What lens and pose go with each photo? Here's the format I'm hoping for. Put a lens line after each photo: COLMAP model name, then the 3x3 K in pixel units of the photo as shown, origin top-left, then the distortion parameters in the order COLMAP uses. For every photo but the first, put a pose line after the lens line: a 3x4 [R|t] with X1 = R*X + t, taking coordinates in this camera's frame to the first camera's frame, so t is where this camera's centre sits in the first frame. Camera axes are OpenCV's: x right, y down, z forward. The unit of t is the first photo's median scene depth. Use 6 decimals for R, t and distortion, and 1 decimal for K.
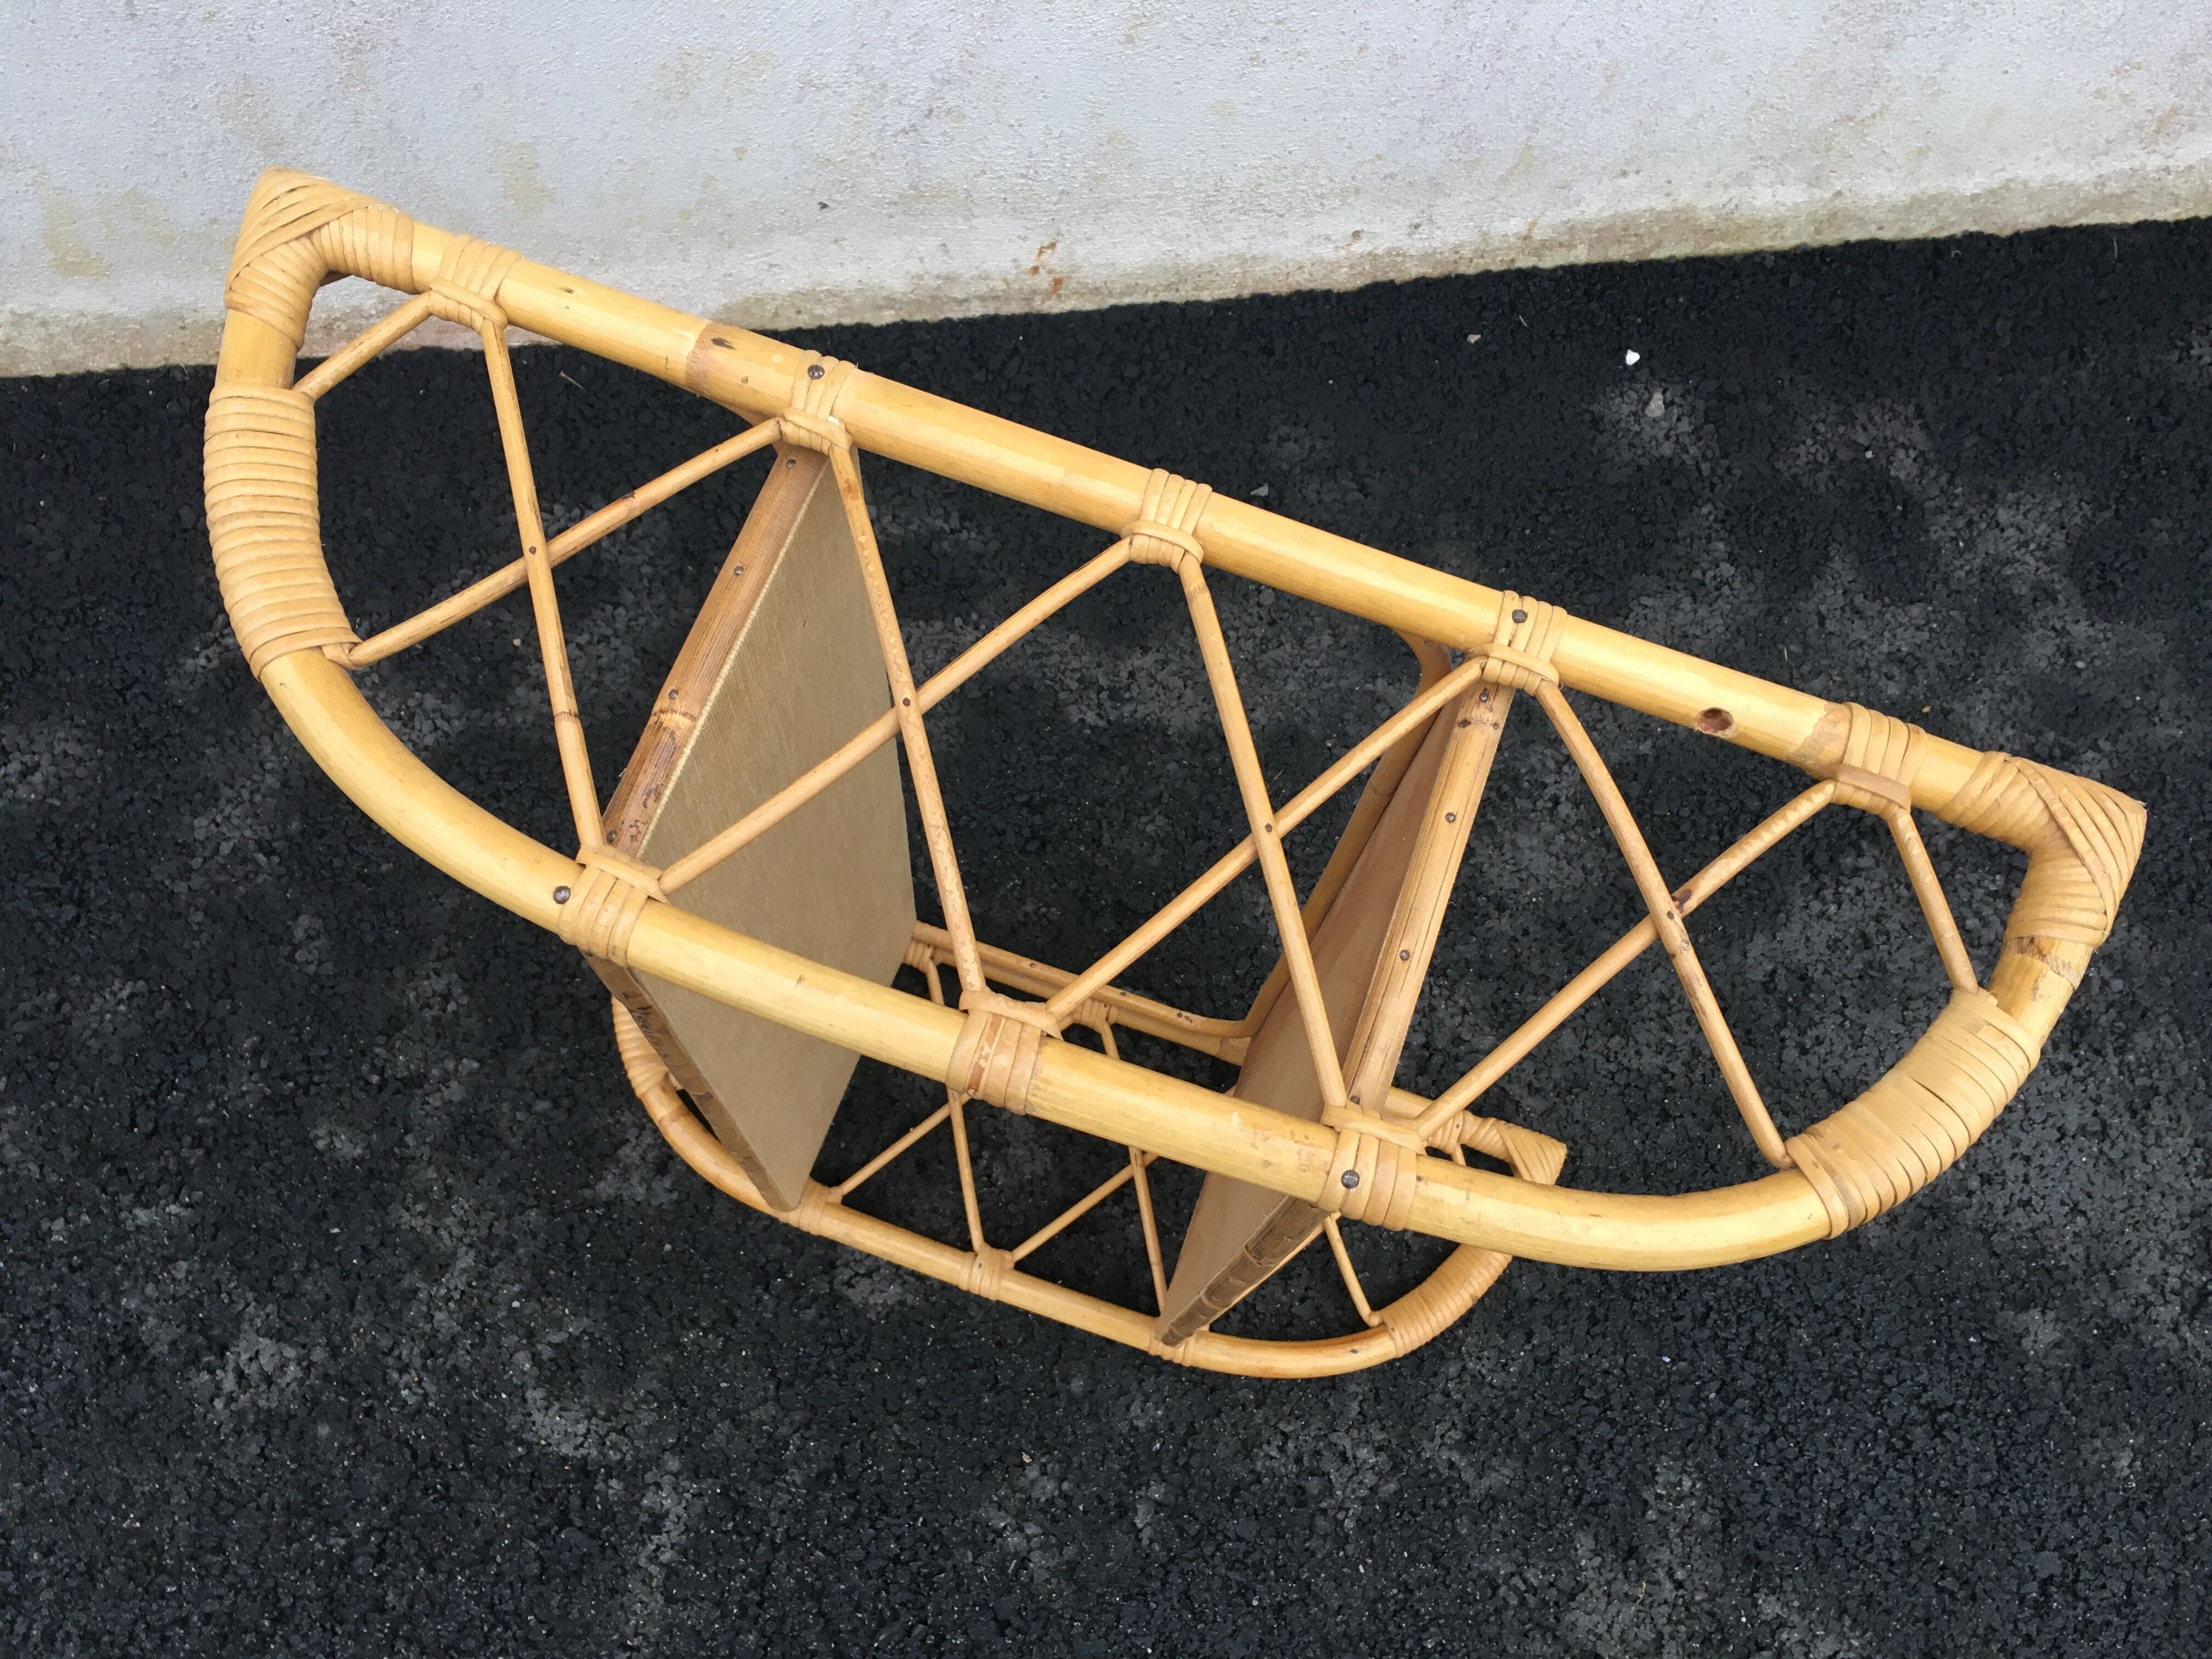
lens RADIAL K [[1881.7, 0, 1106.7], [0, 1881.7, 823.1], [0, 0, 1]] dist [0.076561, -0.108157]
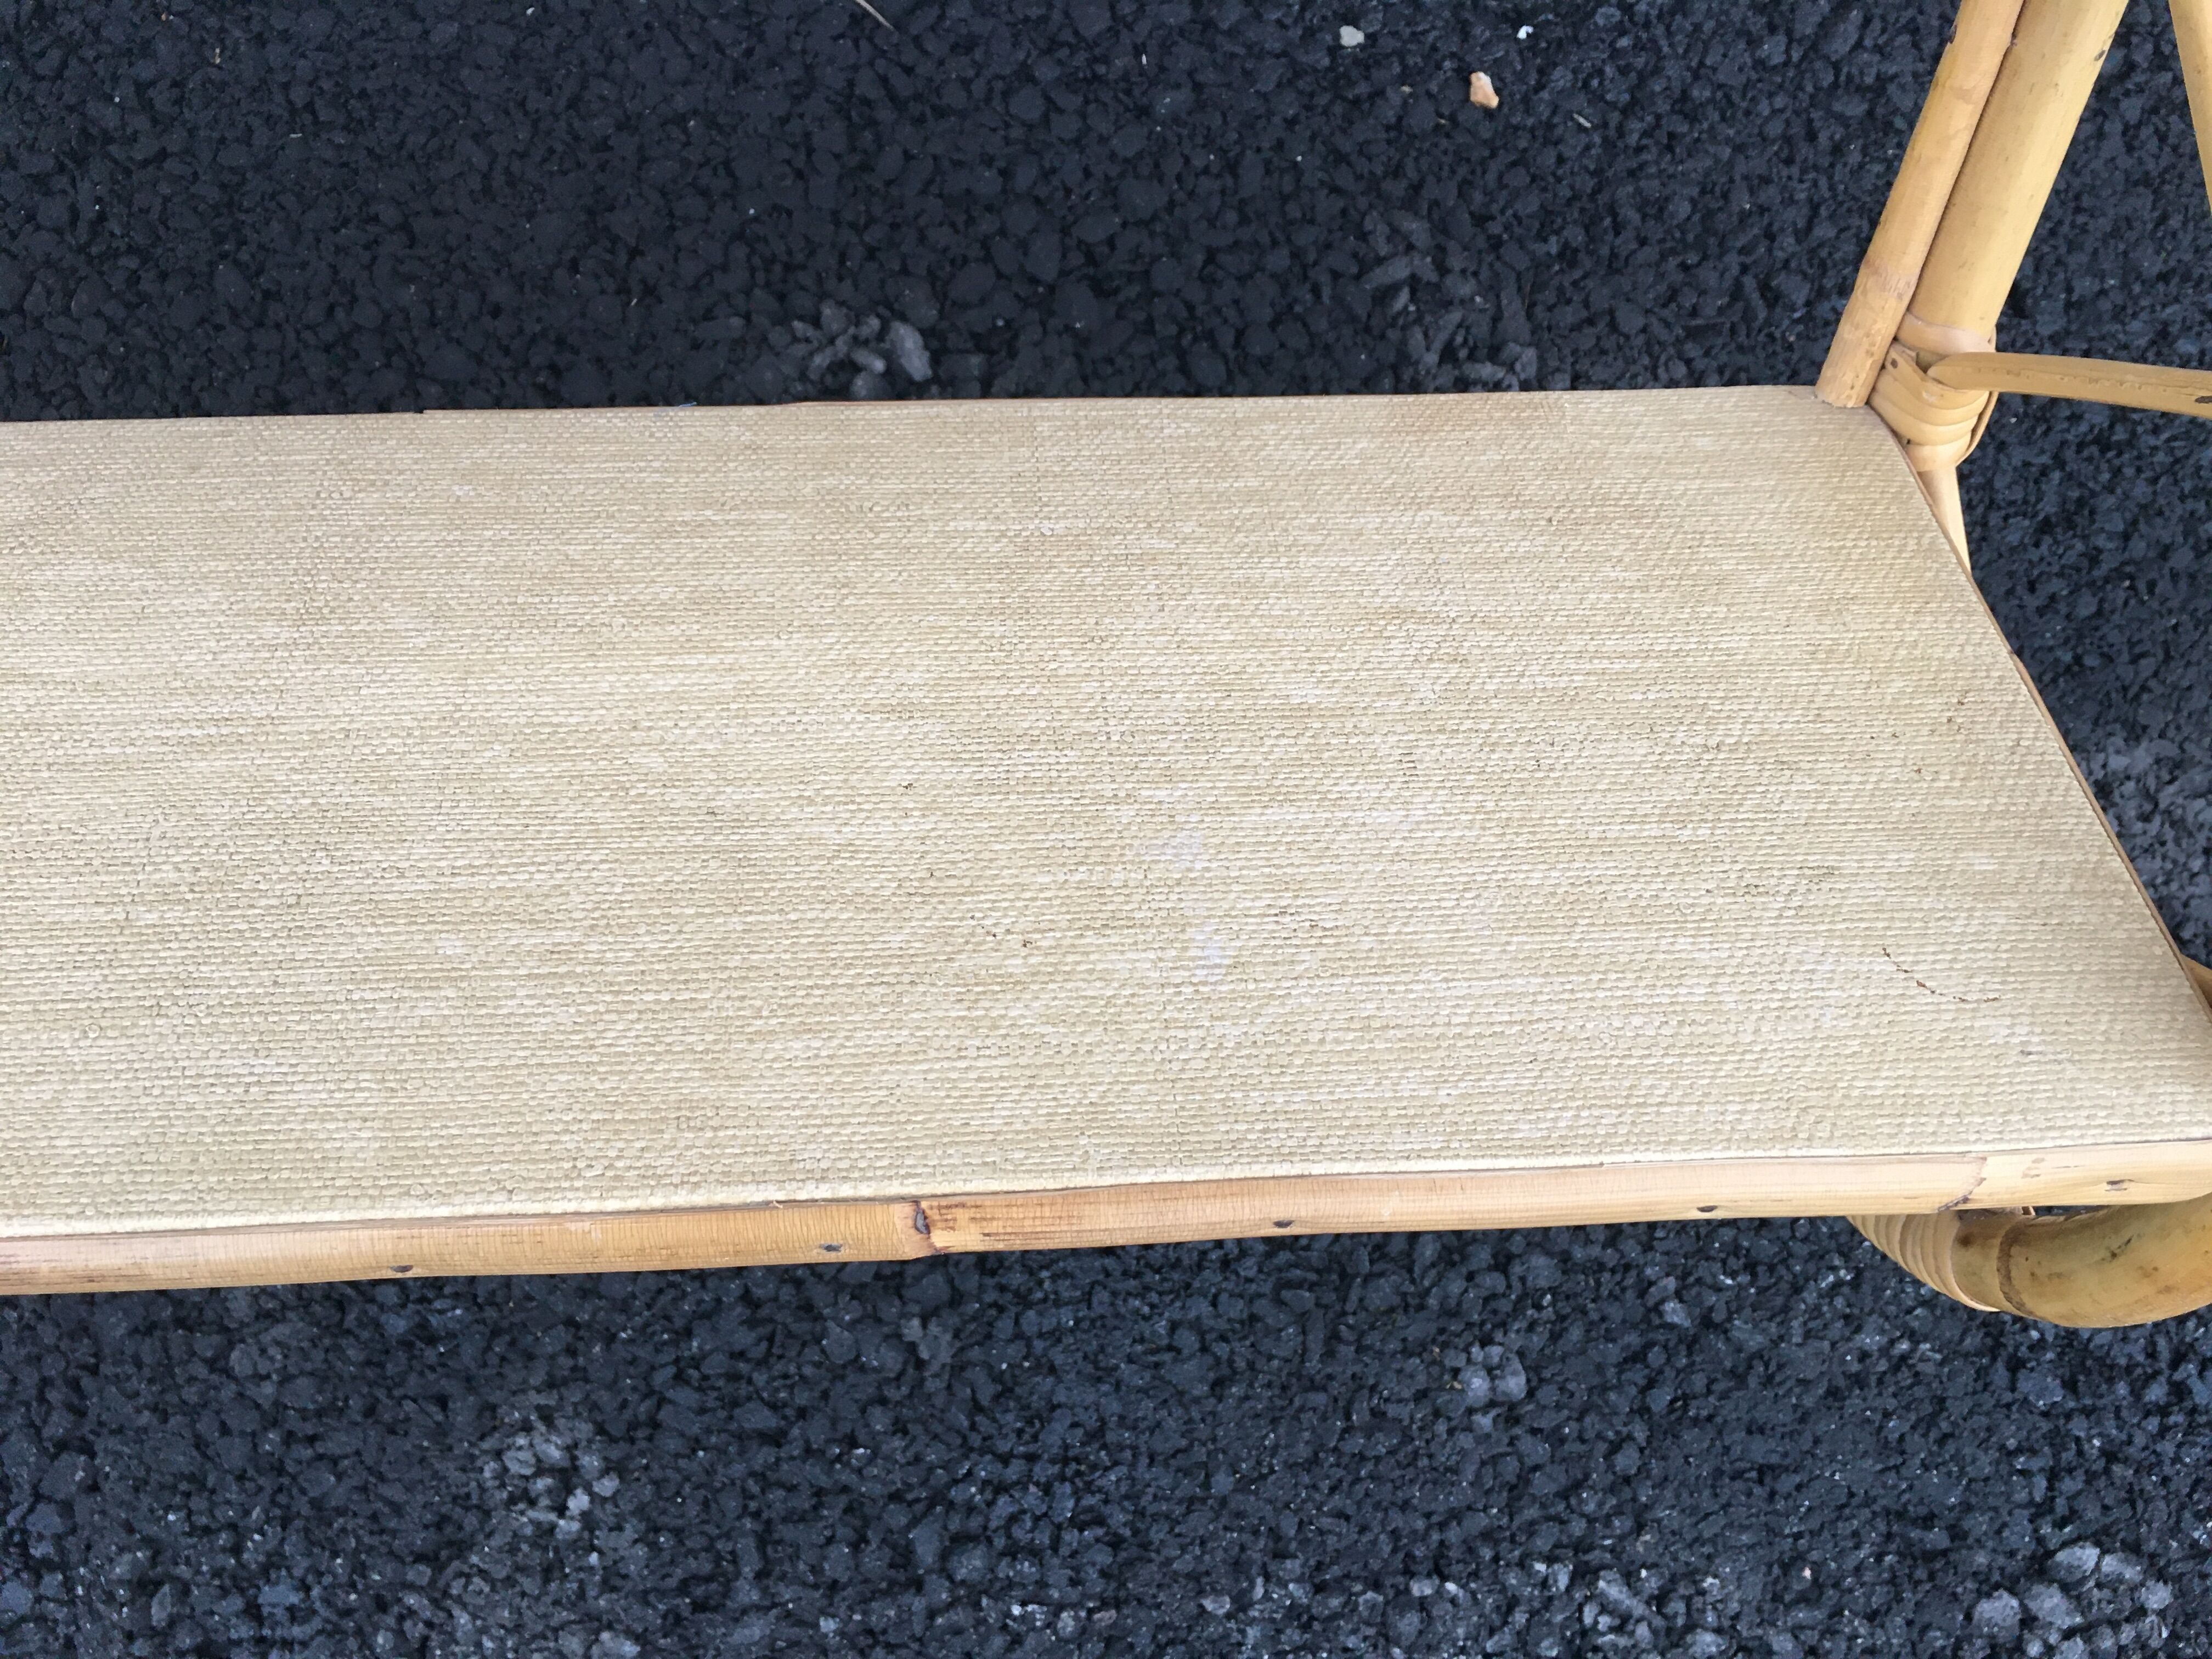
lens RADIAL K [[1881.7, 0, 1108.5], [0, 1881.7, 824.3], [0, 0, 1]] dist [0.076561, -0.108157]
pose [[0.996818, 0.076426, -0.022641, -0.217213], [-0.071239, 0.981617, 0.177067, -0.139169], [0.035757, -0.174891, 0.983938, 0.577397]]
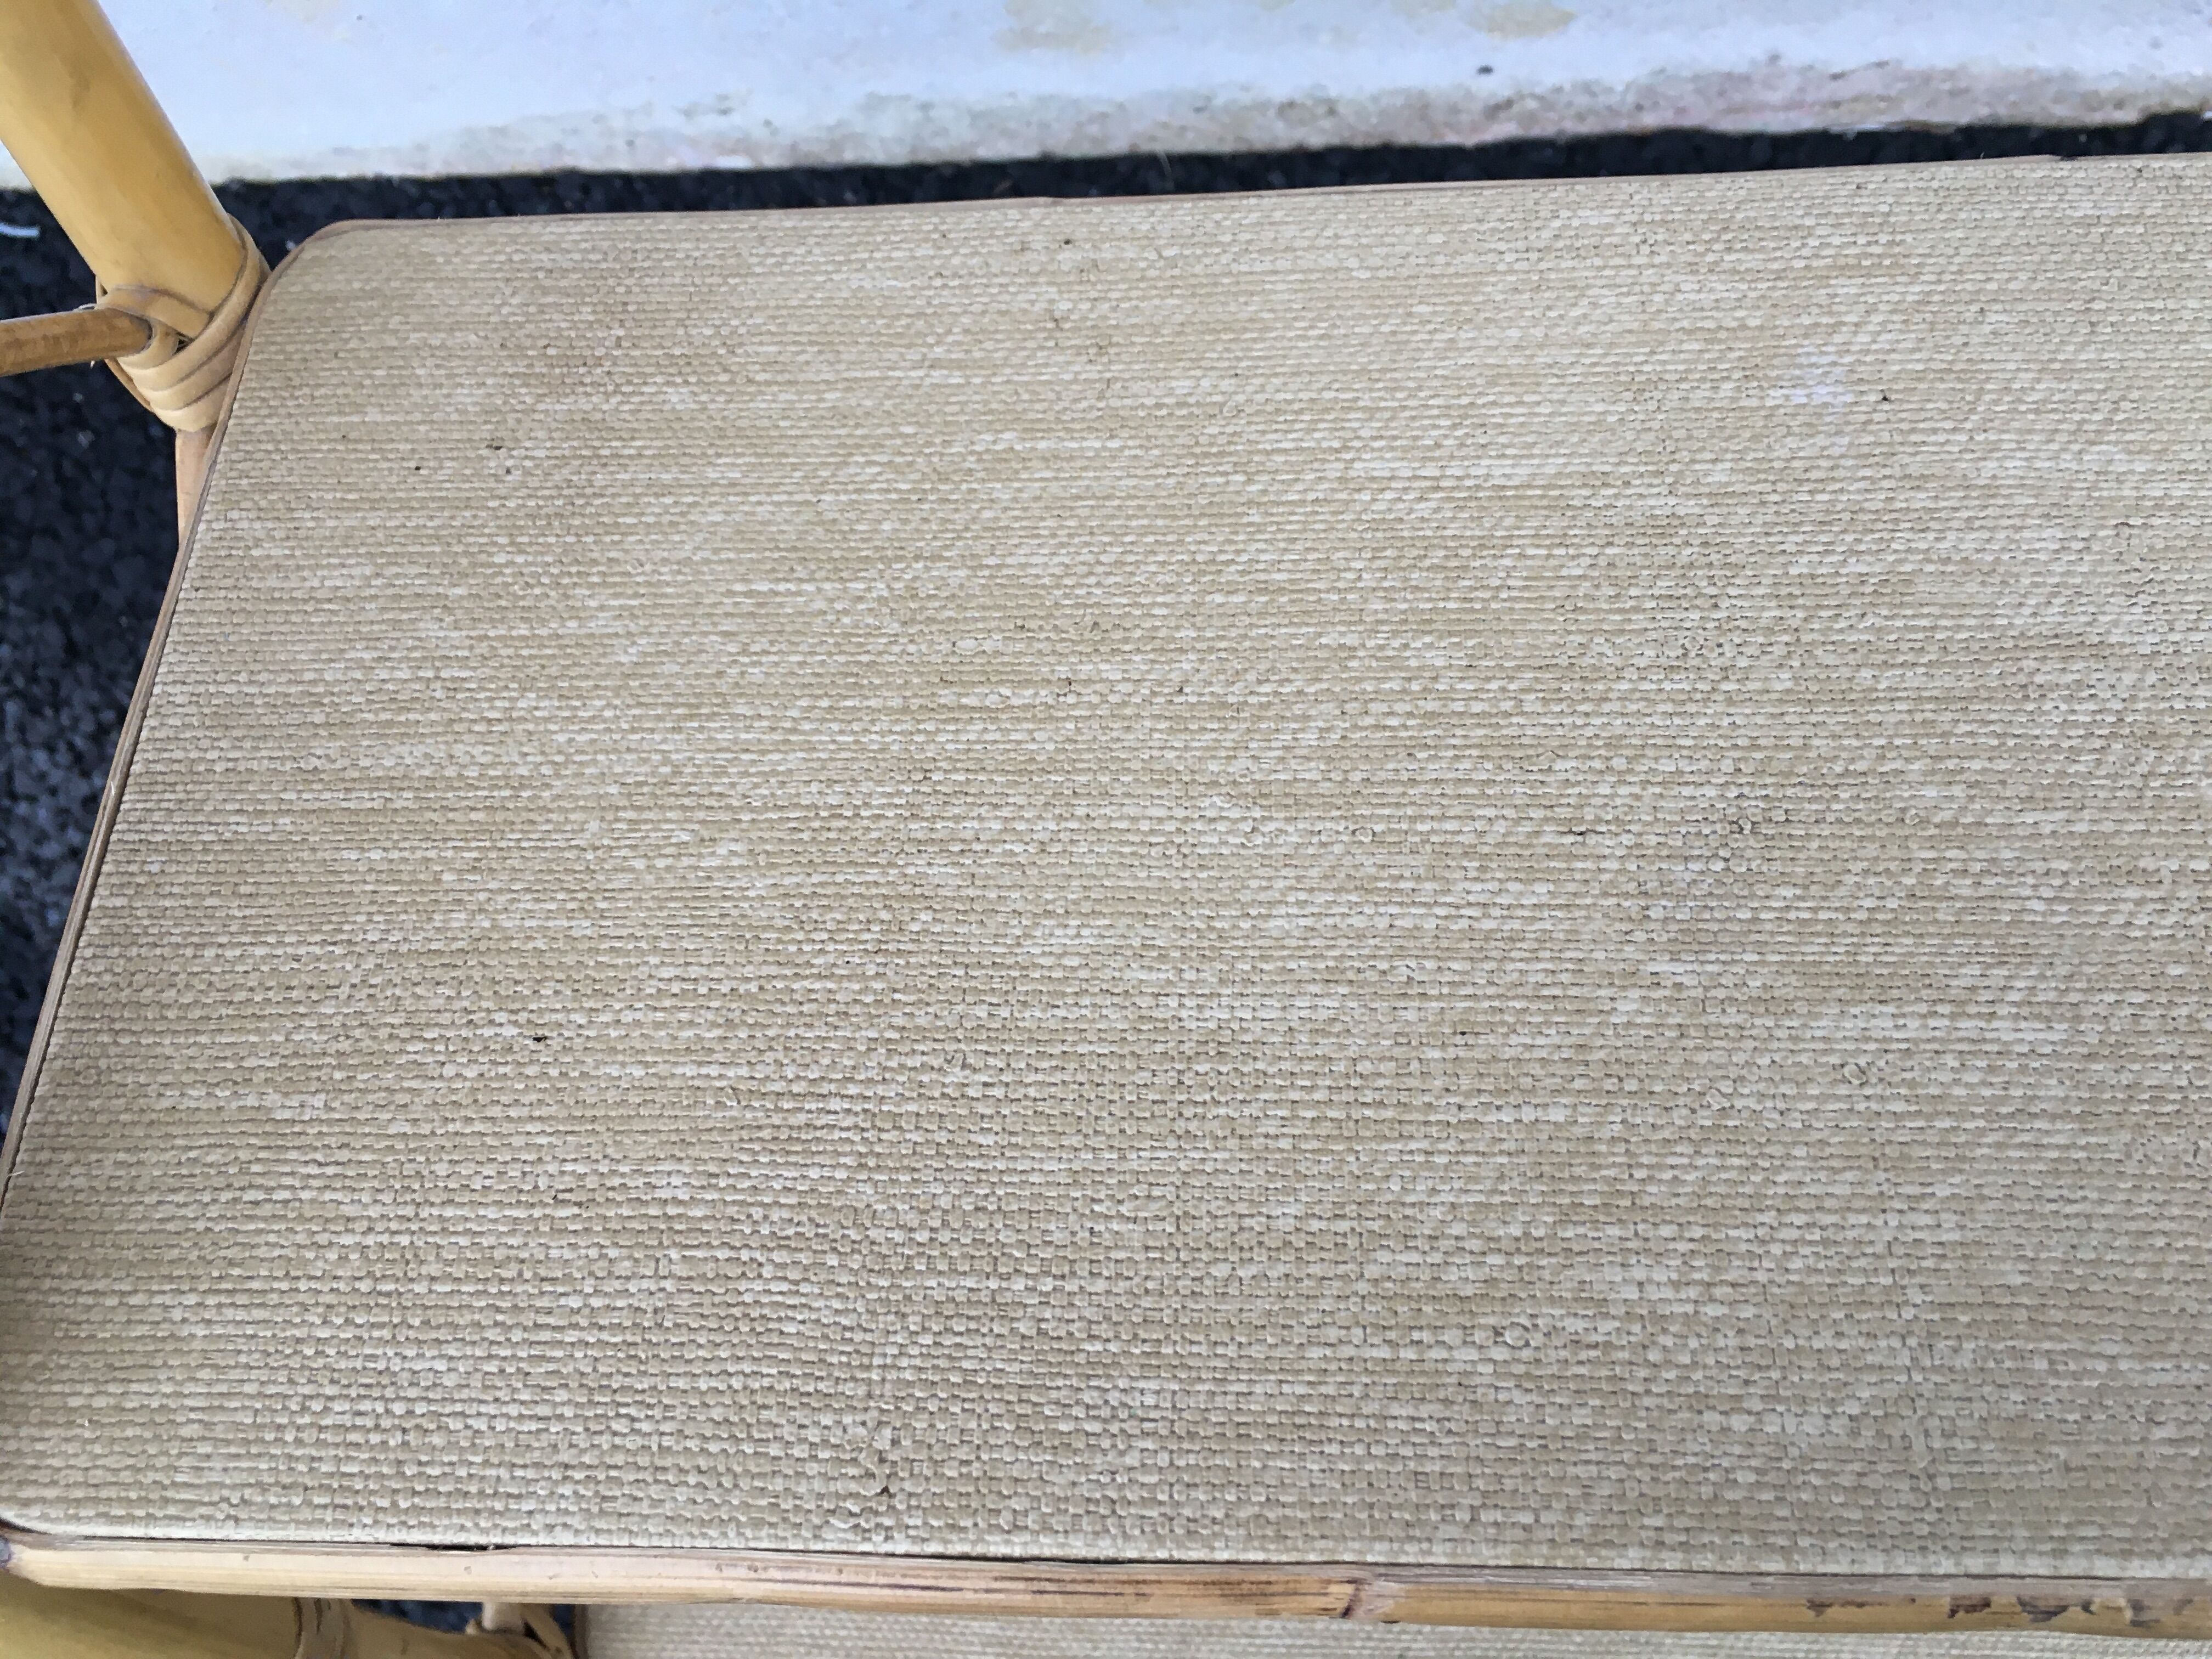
lens RADIAL K [[1881.7, 0, 1107.7], [0, 1881.7, 828.0], [0, 0, 1]] dist [0.076561, -0.108157]
pose [[0.964819, 0.033346, -0.260792, -0.227792], [-0.067415, 0.990139, -0.122804, -0.021277], [0.254125, 0.136065, 0.957553, 0.741709]]
